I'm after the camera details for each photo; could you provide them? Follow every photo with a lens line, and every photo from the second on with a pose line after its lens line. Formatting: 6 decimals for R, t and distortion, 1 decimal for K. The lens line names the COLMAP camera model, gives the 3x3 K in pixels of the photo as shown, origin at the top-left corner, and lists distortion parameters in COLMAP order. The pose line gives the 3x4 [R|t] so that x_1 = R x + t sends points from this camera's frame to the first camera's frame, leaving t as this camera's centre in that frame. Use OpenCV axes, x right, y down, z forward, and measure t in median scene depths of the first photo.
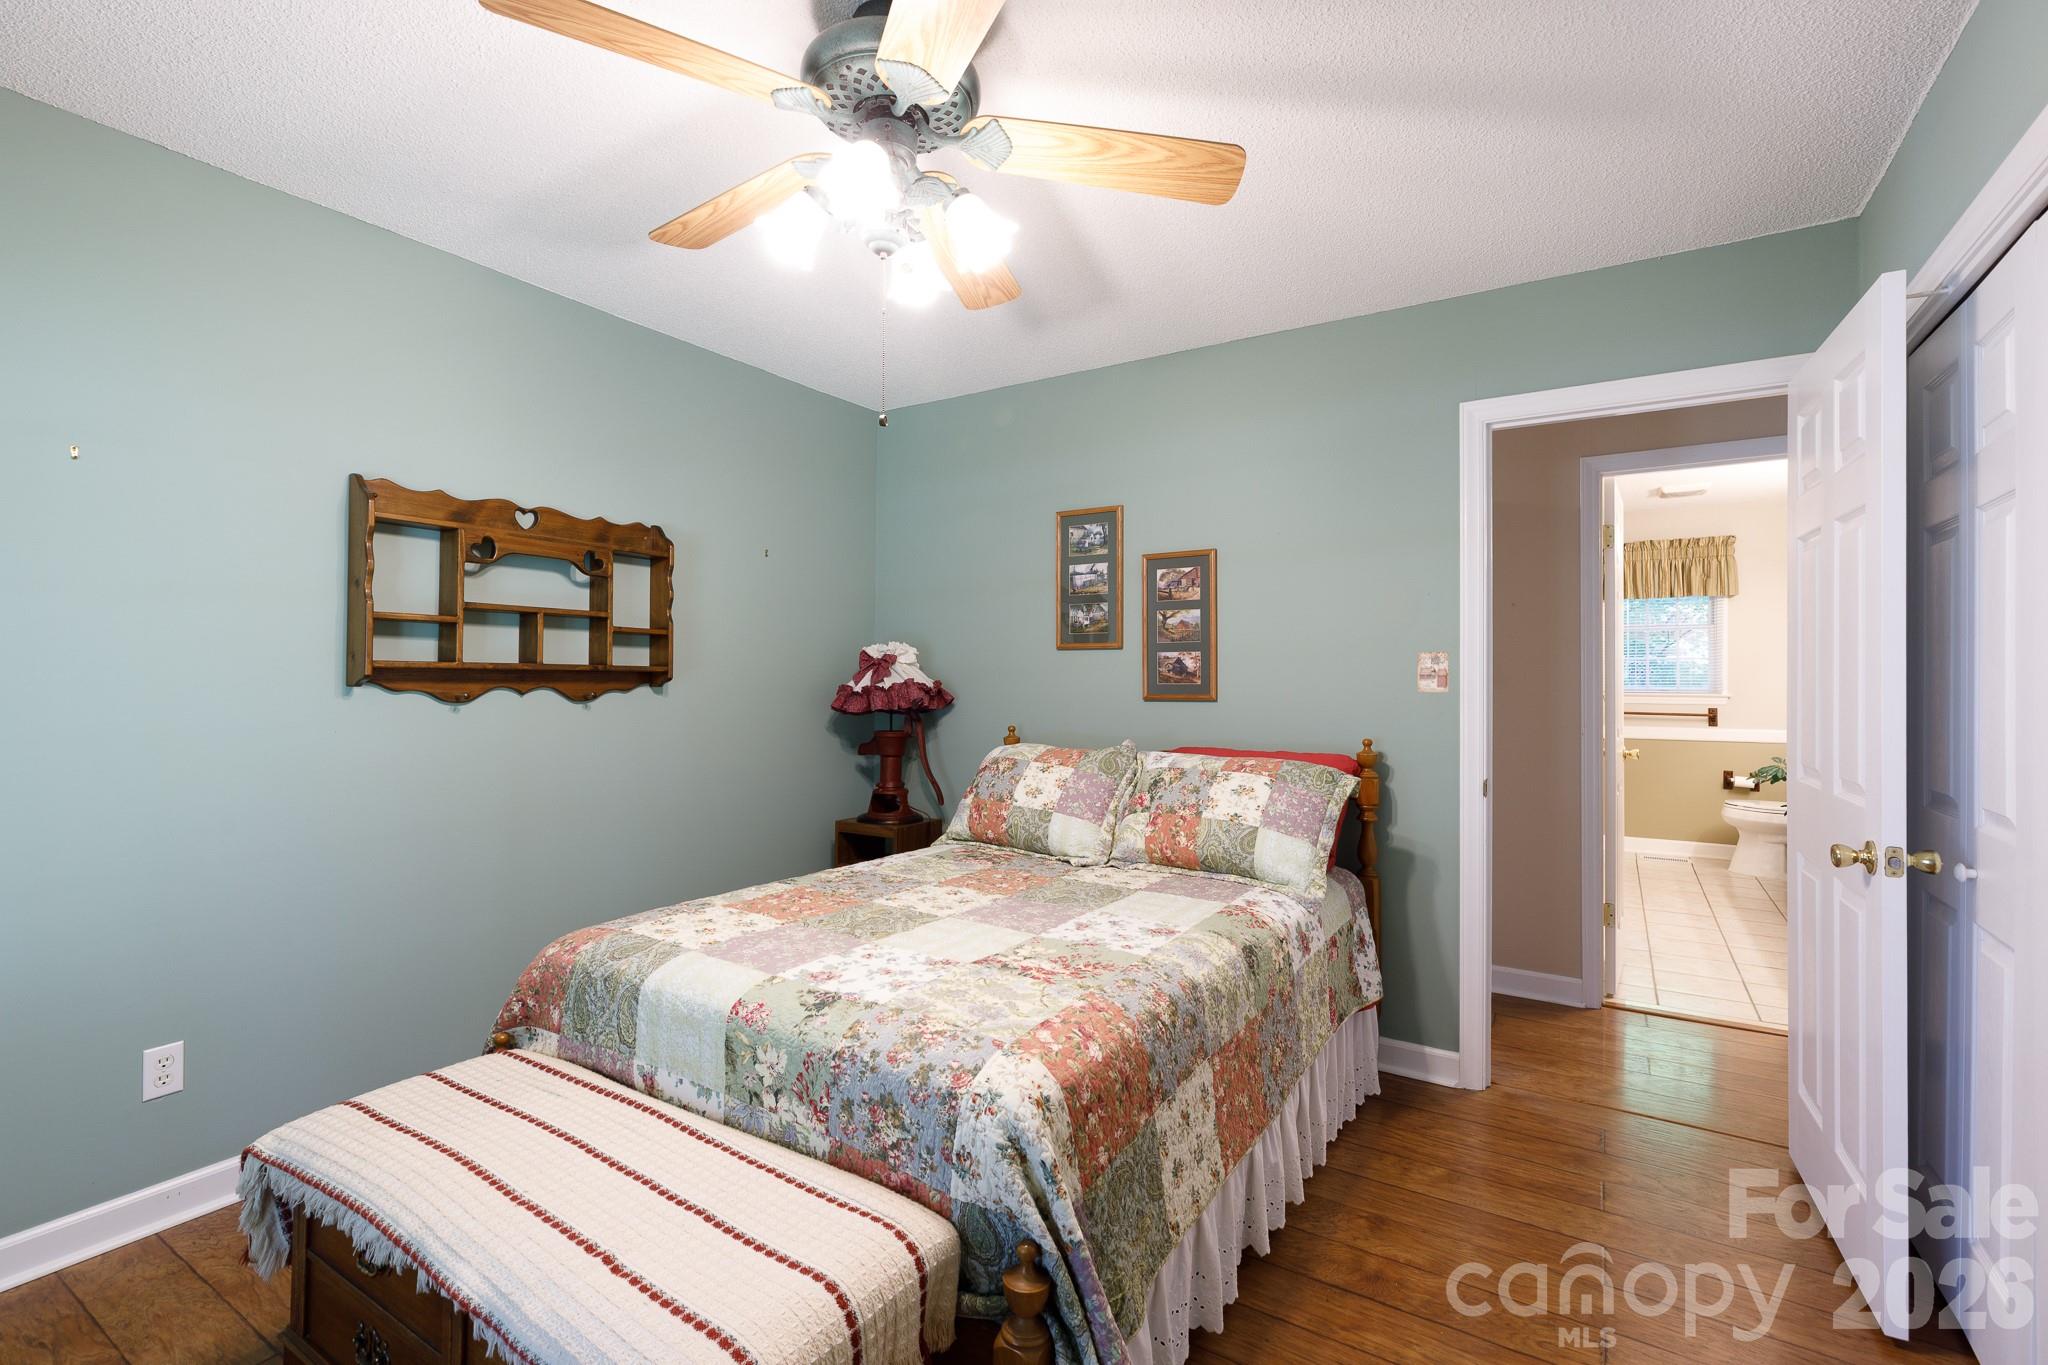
lens RADIAL K [[922.2, 0, 1014.4], [0, 922.2, 683.9], [0, 0, 1]] dist [0.000983, 0.000028]
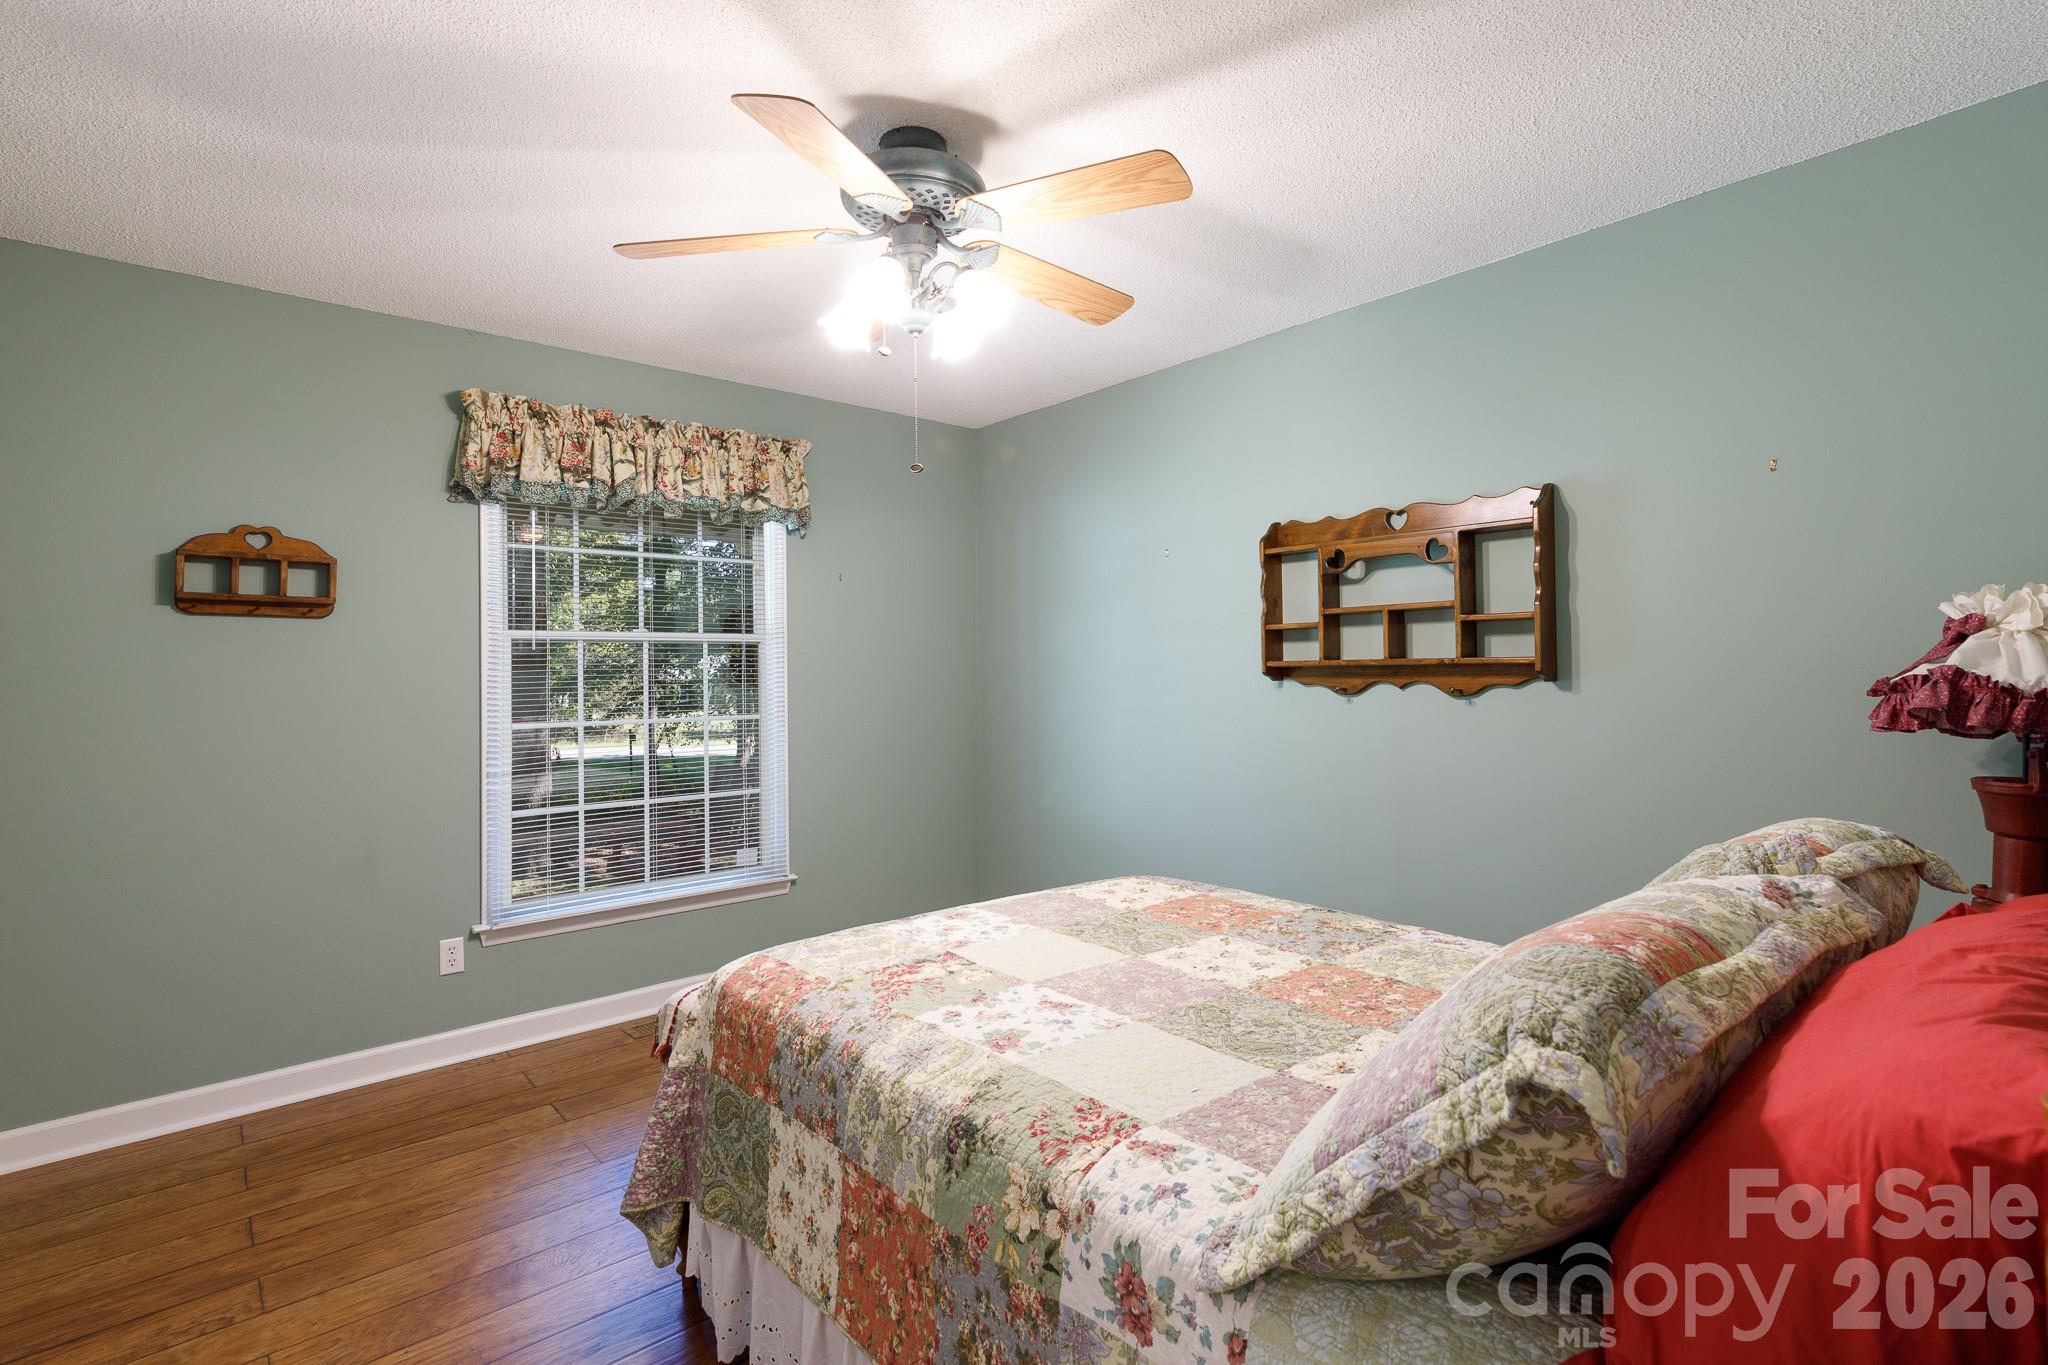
lens RADIAL K [[922.2, 0, 1011.0], [0, 922.2, 671.1], [0, 0, 1]] dist [0.000983, 0.000028]
pose [[-0.265795, -0.003609, -0.964023, 0.646521], [0.003499, 0.999983, -0.004708, -0.005770], [0.964023, -0.004624, -0.265777, 0.927545]]
